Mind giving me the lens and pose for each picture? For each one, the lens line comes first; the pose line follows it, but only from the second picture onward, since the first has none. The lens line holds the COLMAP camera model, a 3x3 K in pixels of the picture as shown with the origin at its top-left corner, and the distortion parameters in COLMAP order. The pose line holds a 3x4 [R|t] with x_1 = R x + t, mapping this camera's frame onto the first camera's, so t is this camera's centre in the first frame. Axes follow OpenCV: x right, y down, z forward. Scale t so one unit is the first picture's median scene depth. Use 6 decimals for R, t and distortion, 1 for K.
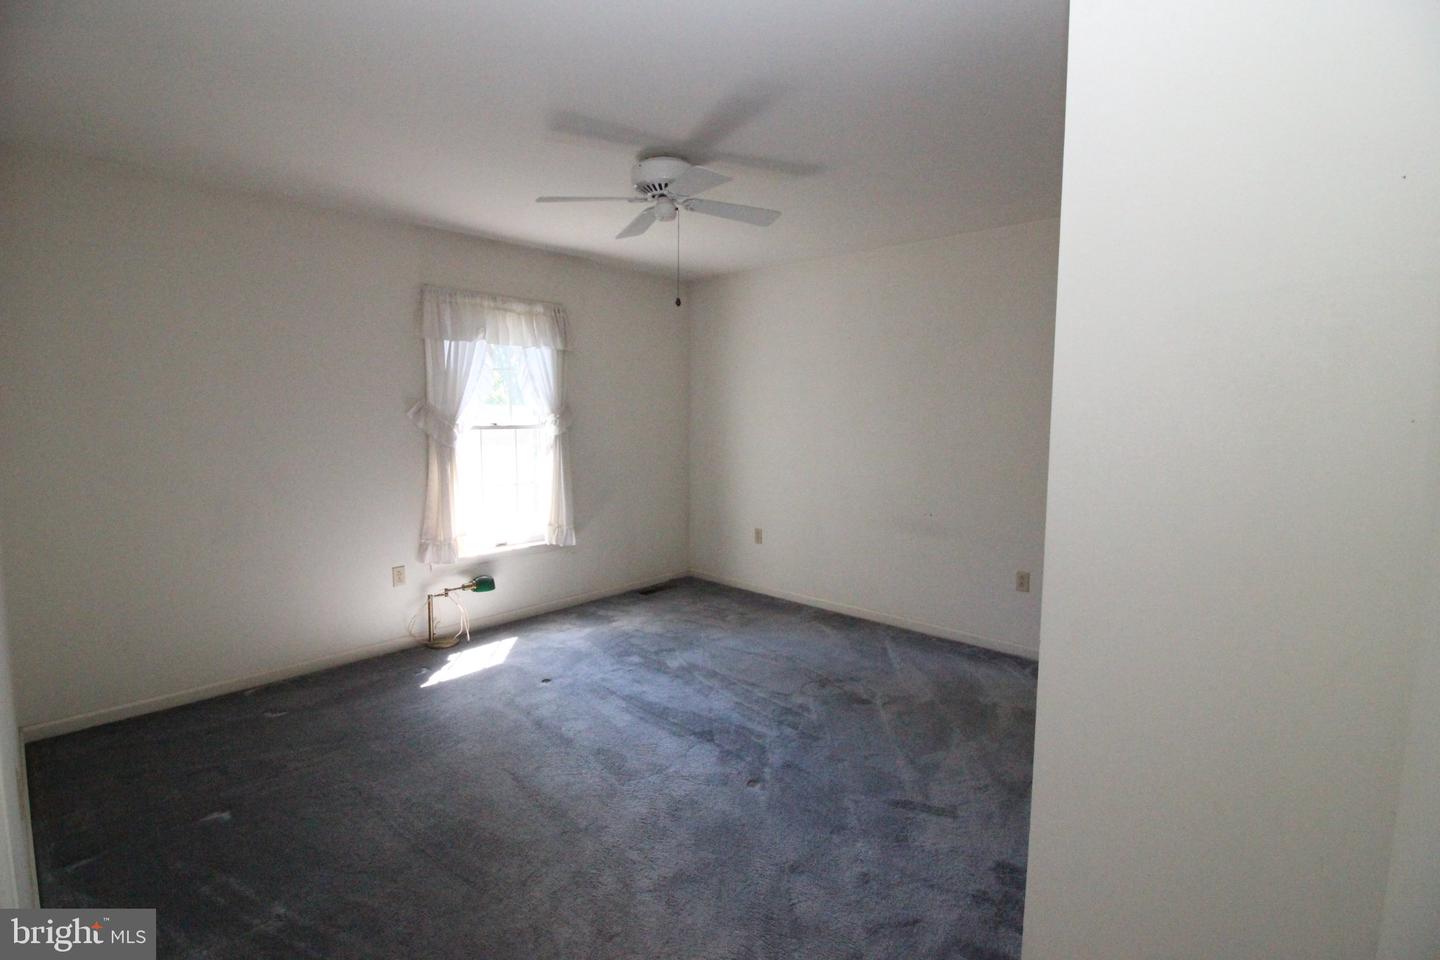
lens RADIAL K [[663.4, 0, 725.8], [0, 663.4, 472.8], [0, 0, 1]] dist [-0.009892, -0.004959]
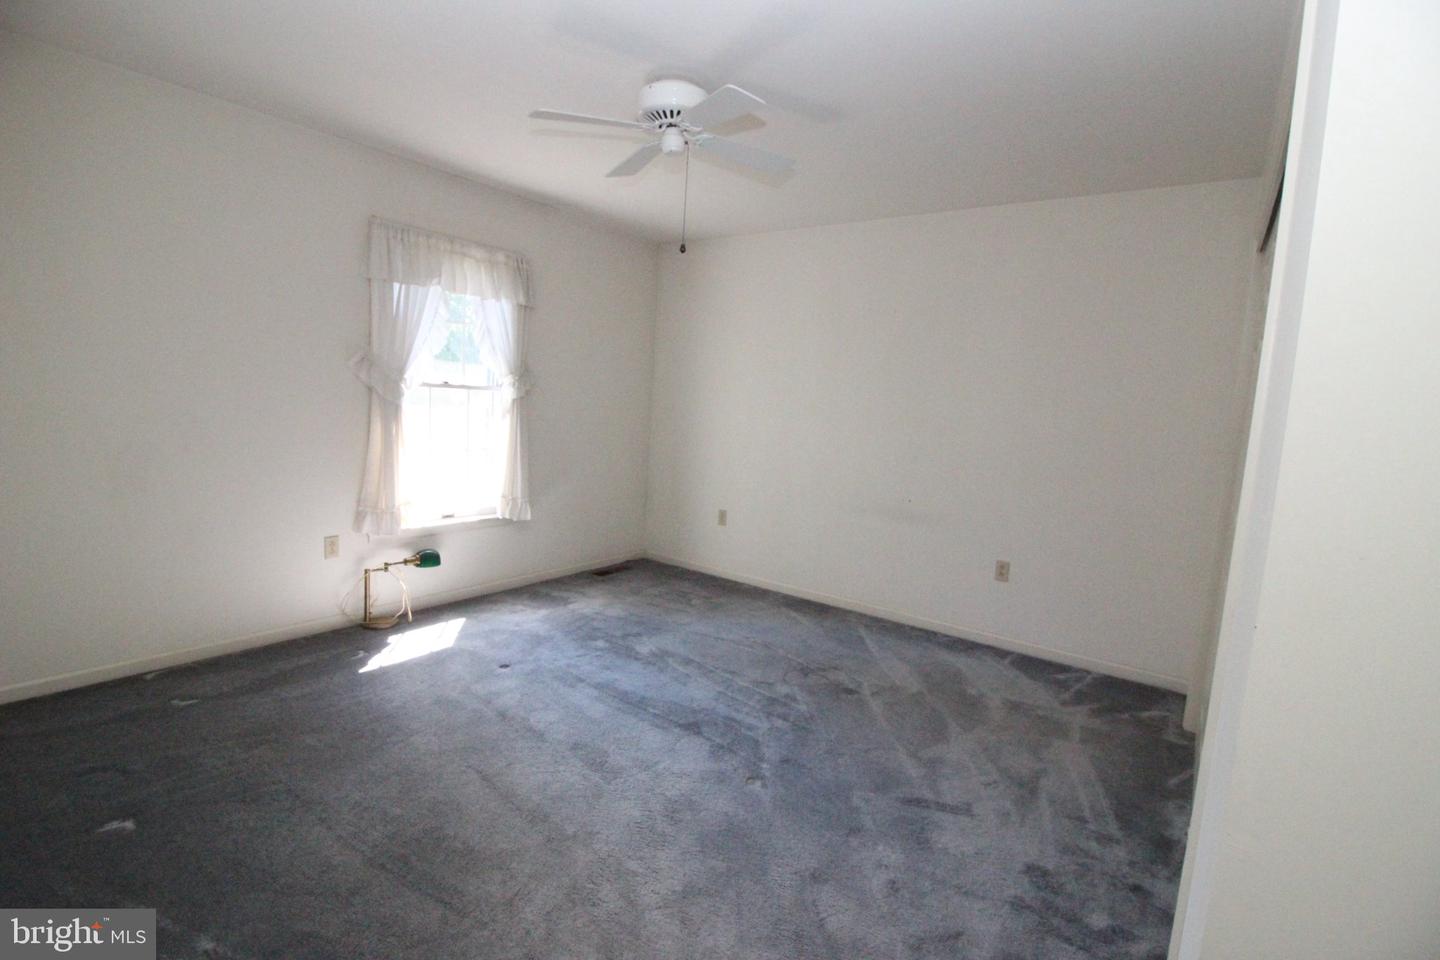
lens RADIAL K [[663.4, 0, 717.2], [0, 663.4, 476.7], [0, 0, 1]] dist [-0.009892, -0.004959]
pose [[0.993810, 0.039770, 0.103735, -0.092452], [-0.042203, 0.998881, 0.021365, 0.025807], [-0.102769, -0.025611, 0.994375, 0.084737]]
